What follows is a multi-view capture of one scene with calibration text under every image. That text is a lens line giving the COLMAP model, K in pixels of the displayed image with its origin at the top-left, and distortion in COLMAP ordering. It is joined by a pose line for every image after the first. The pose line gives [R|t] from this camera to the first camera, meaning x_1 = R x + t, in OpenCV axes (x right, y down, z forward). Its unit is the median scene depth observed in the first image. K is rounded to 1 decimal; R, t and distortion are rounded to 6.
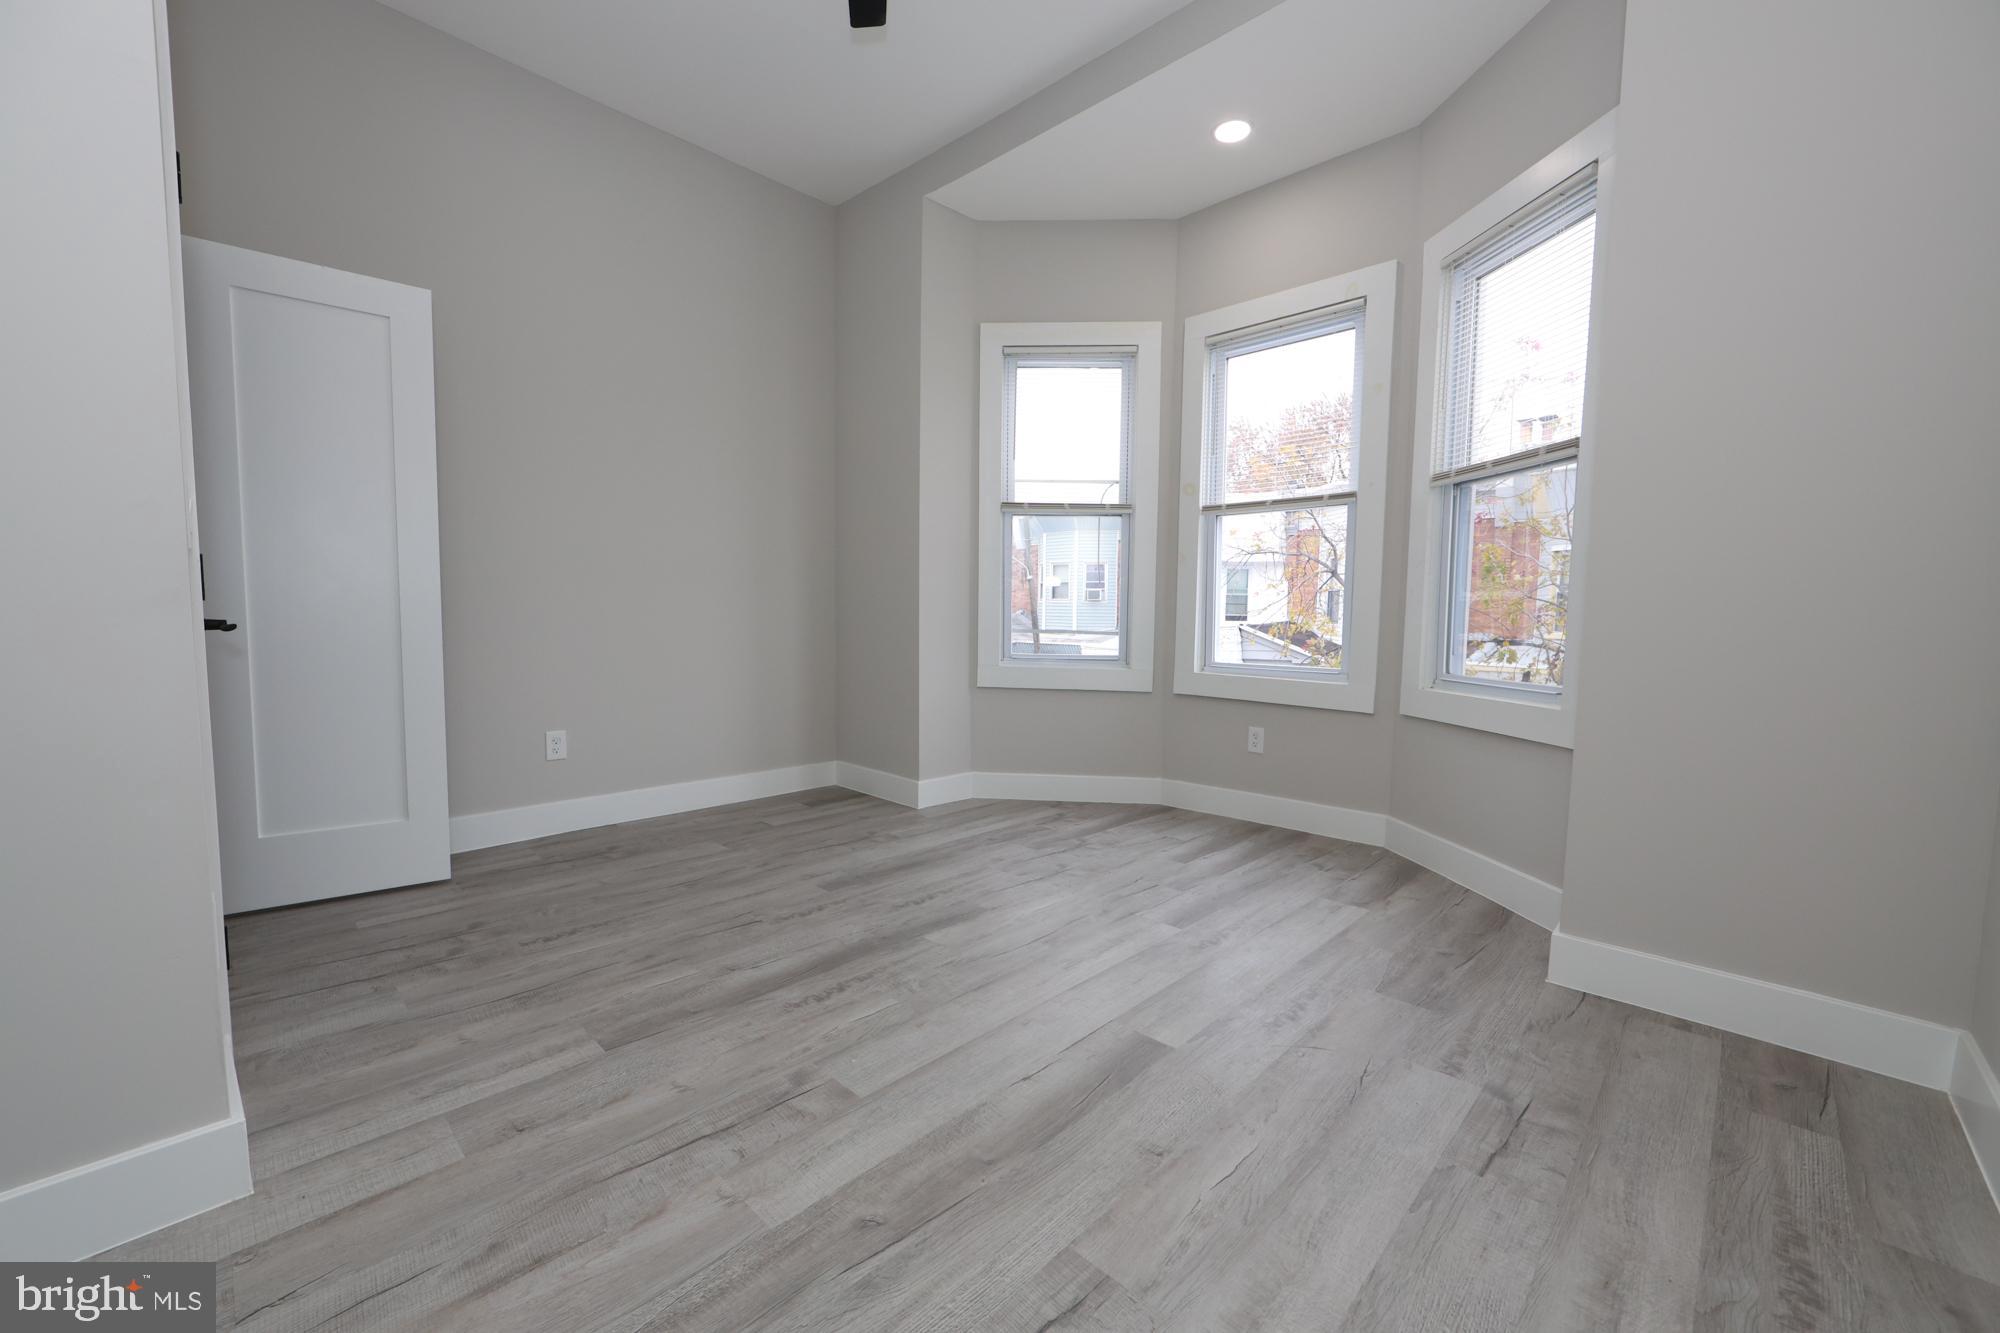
lens RADIAL K [[785.8, 0, 998.2], [0, 785.8, 668.3], [0, 0, 1]] dist [-0.008958, 0.000454]
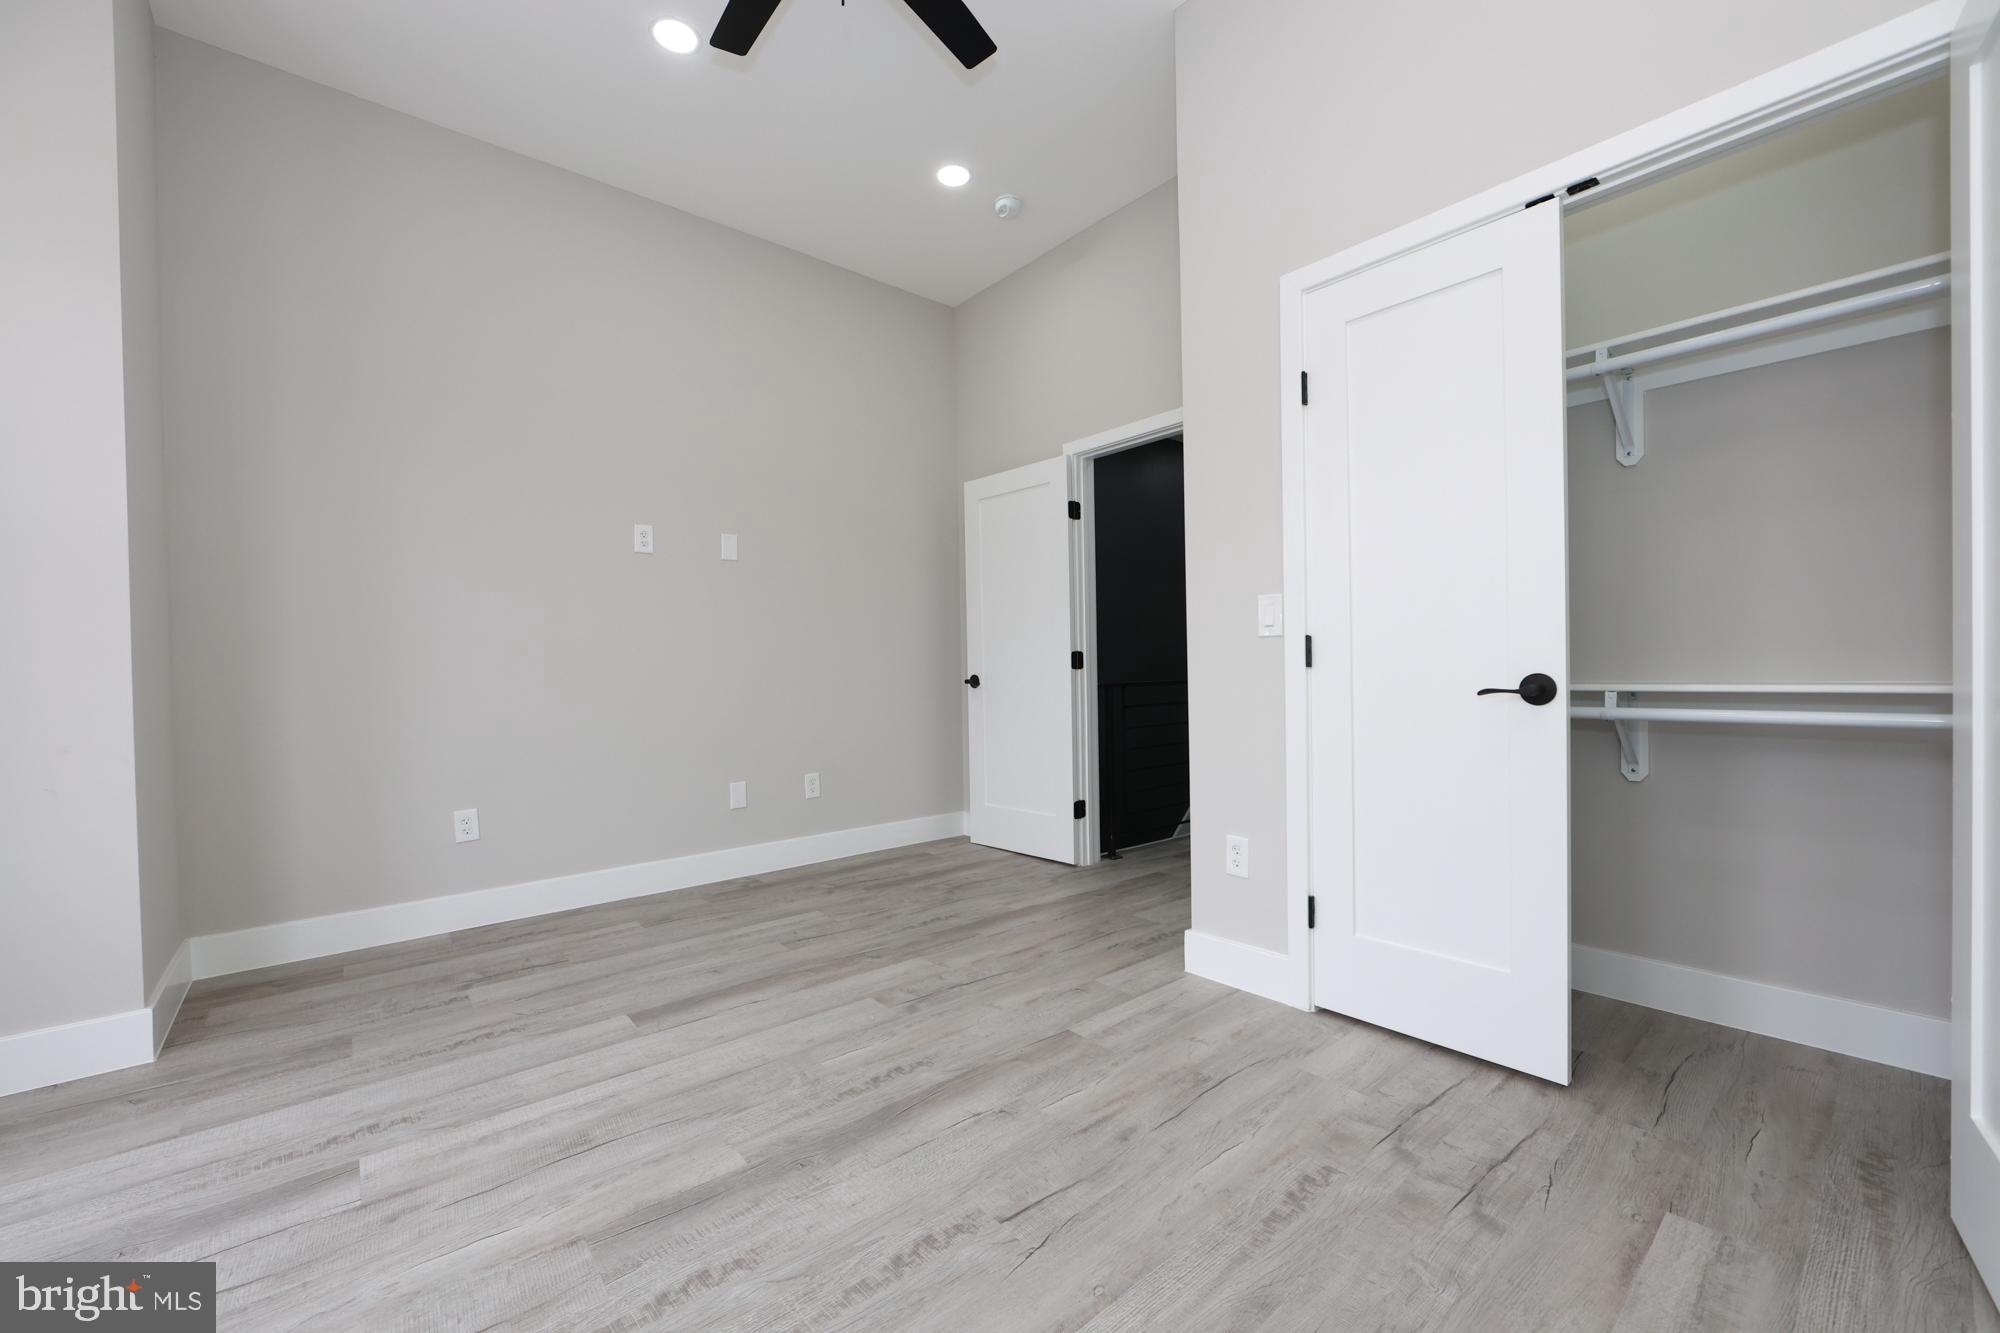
lens RADIAL K [[787.8, 0, 1001.0], [0, 787.8, 678.4], [0, 0, 1]] dist [-0.014060, 0.002923]
pose [[-0.995798, 0.000039, 0.091577, -0.367380], [0.008000, 0.996214, 0.086570, -0.123863], [-0.091227, 0.086939, -0.992028, 1.581806]]
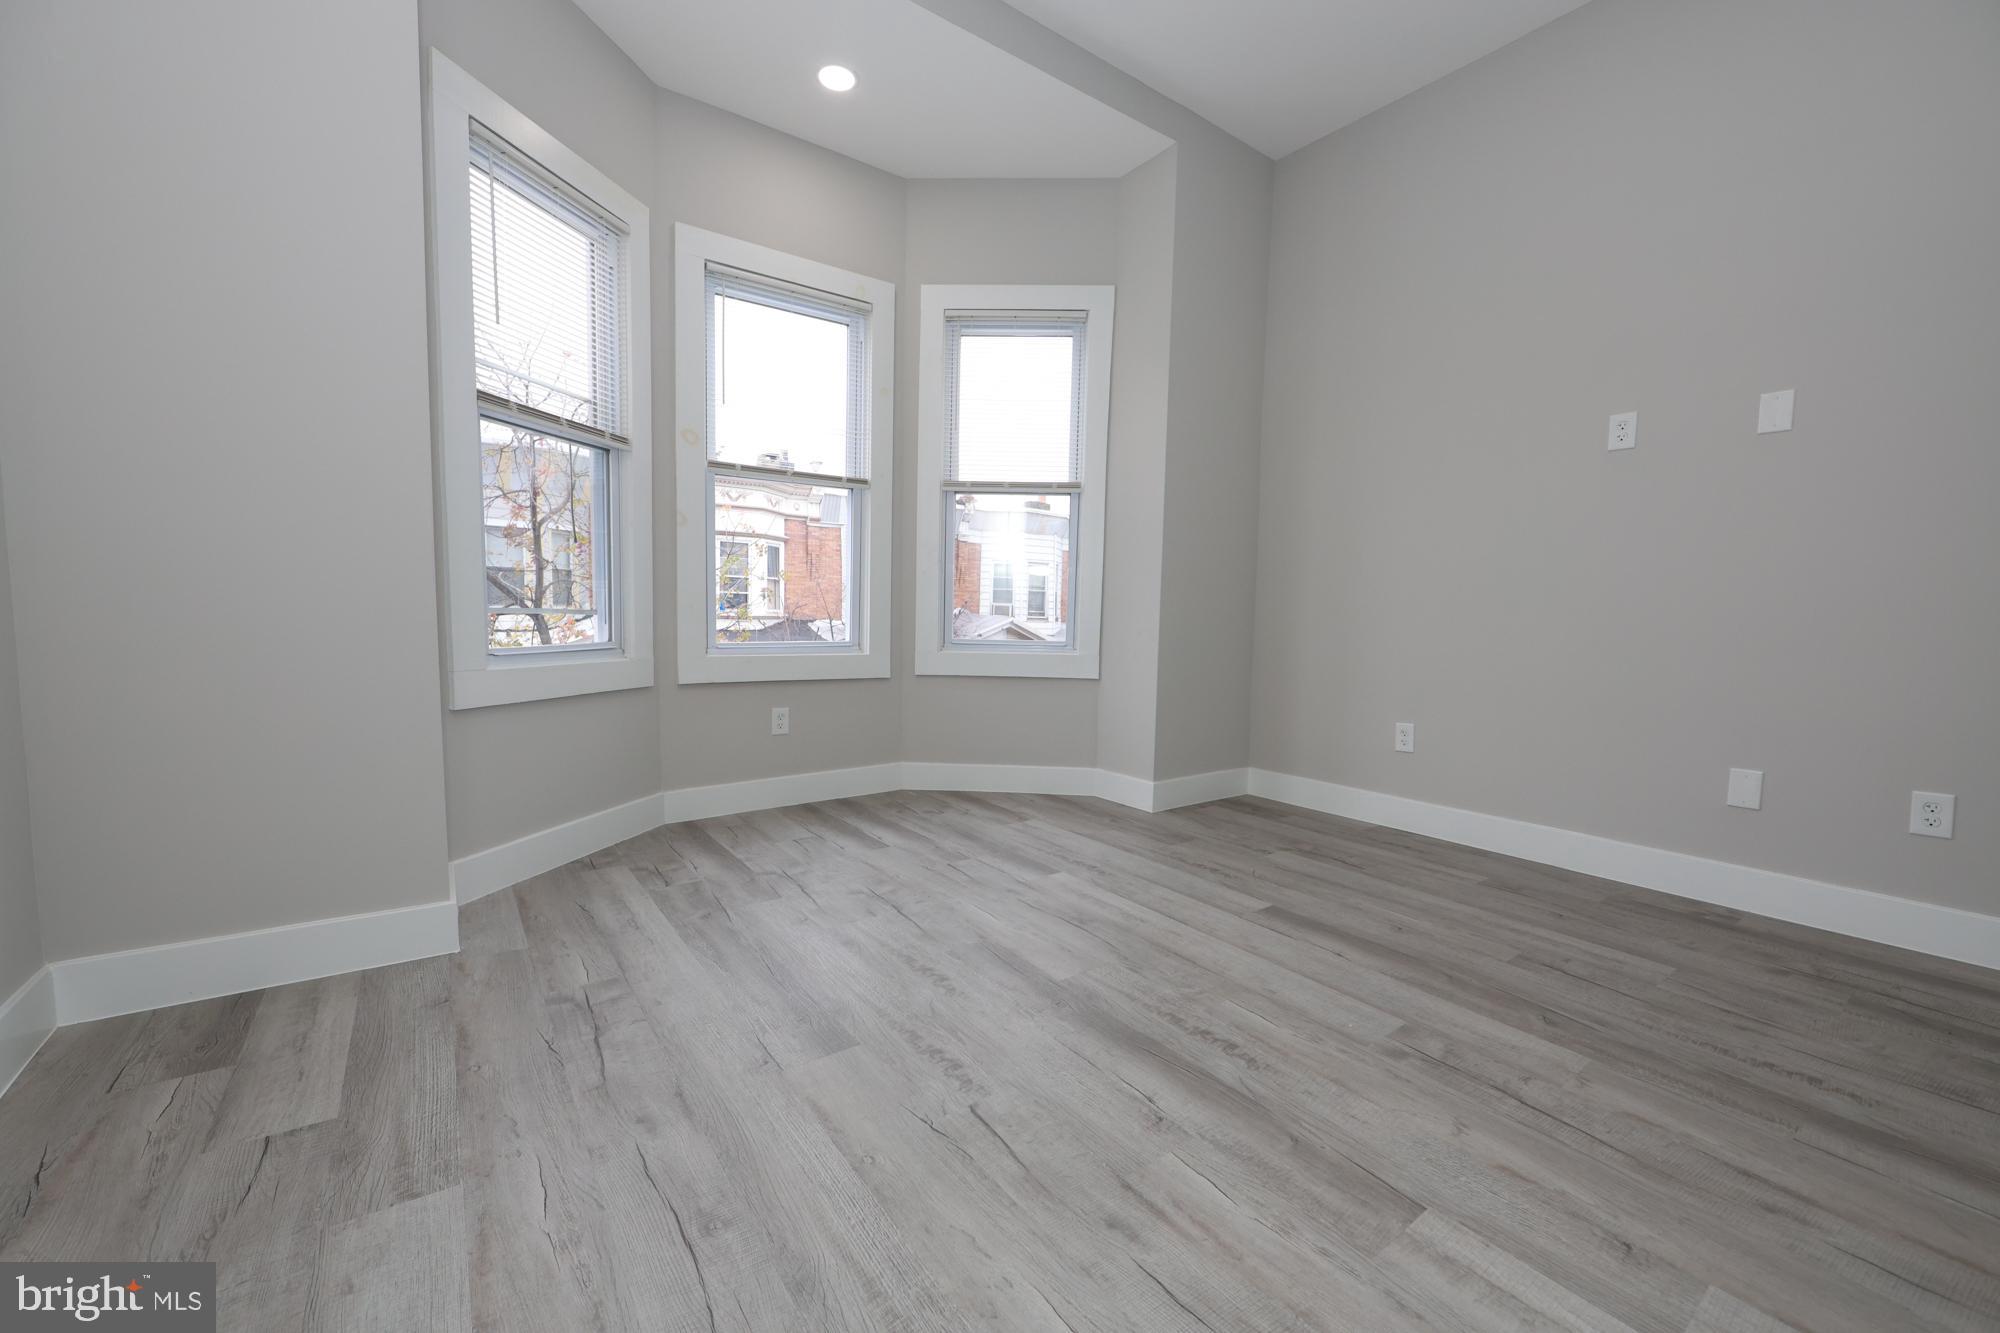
lens RADIAL K [[788.9, 0, 993.5], [0, 788.9, 672.0], [0, 0, 1]] dist [-0.016716, 0.003133]
pose [[0.171810, -0.089057, 0.981096, -0.878765], [0.050986, 0.995375, 0.081424, -0.051425], [-0.983810, 0.036032, 0.175556, 0.897394]]
